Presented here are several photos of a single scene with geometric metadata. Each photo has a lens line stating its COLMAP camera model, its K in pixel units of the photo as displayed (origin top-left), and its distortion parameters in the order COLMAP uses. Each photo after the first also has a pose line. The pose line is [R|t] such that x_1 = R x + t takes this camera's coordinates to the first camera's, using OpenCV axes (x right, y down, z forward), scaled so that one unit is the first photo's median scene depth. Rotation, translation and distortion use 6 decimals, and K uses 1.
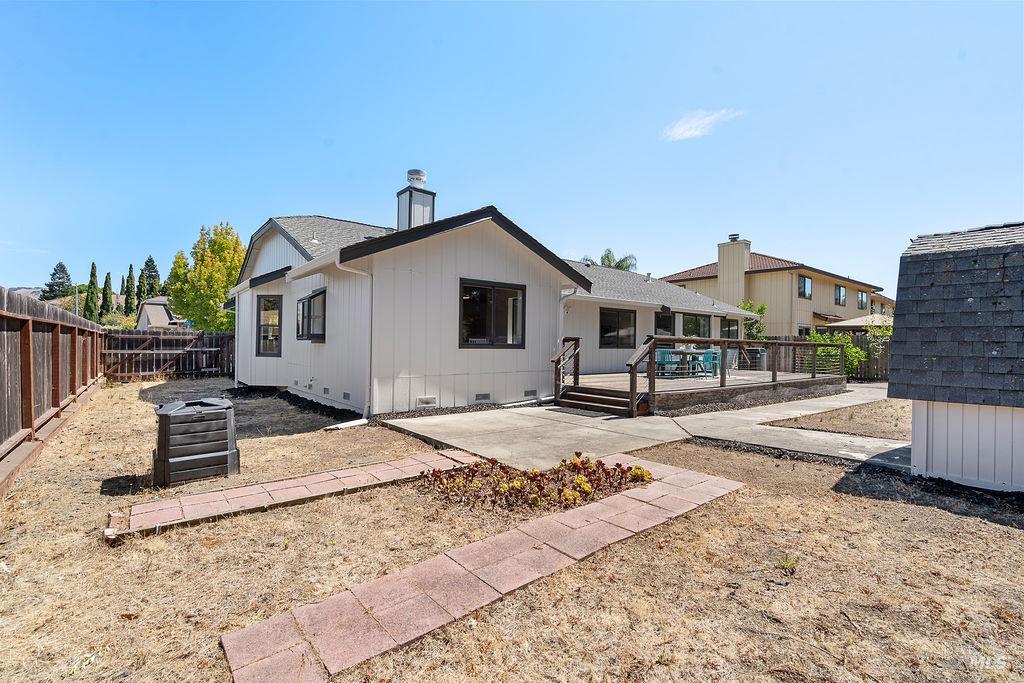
lens RADIAL K [[465.0, 0, 509.0], [0, 465.0, 343.1], [0, 0, 1]] dist [0.001247, 0.000094]
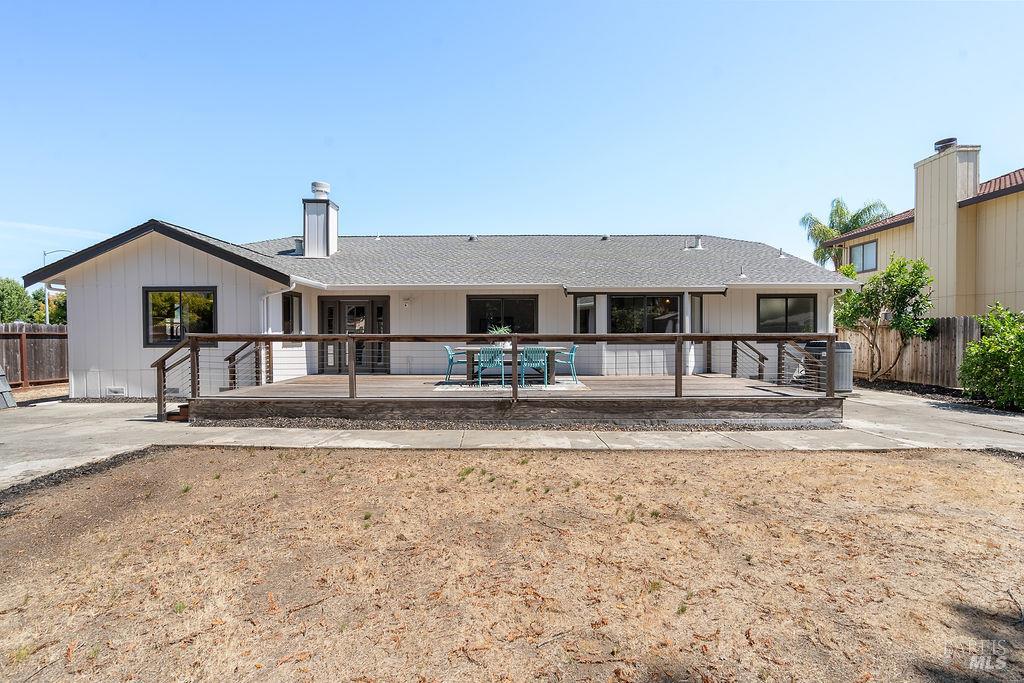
lens RADIAL K [[465.0, 0, 510.2], [0, 465.0, 345.5], [0, 0, 1]] dist [0.001247, 0.000094]
pose [[0.775165, -0.002292, -0.631755, 1.220132], [0.015127, 0.999774, 0.014934, 0.001959], [0.631578, -0.021133, 0.775024, 0.616966]]
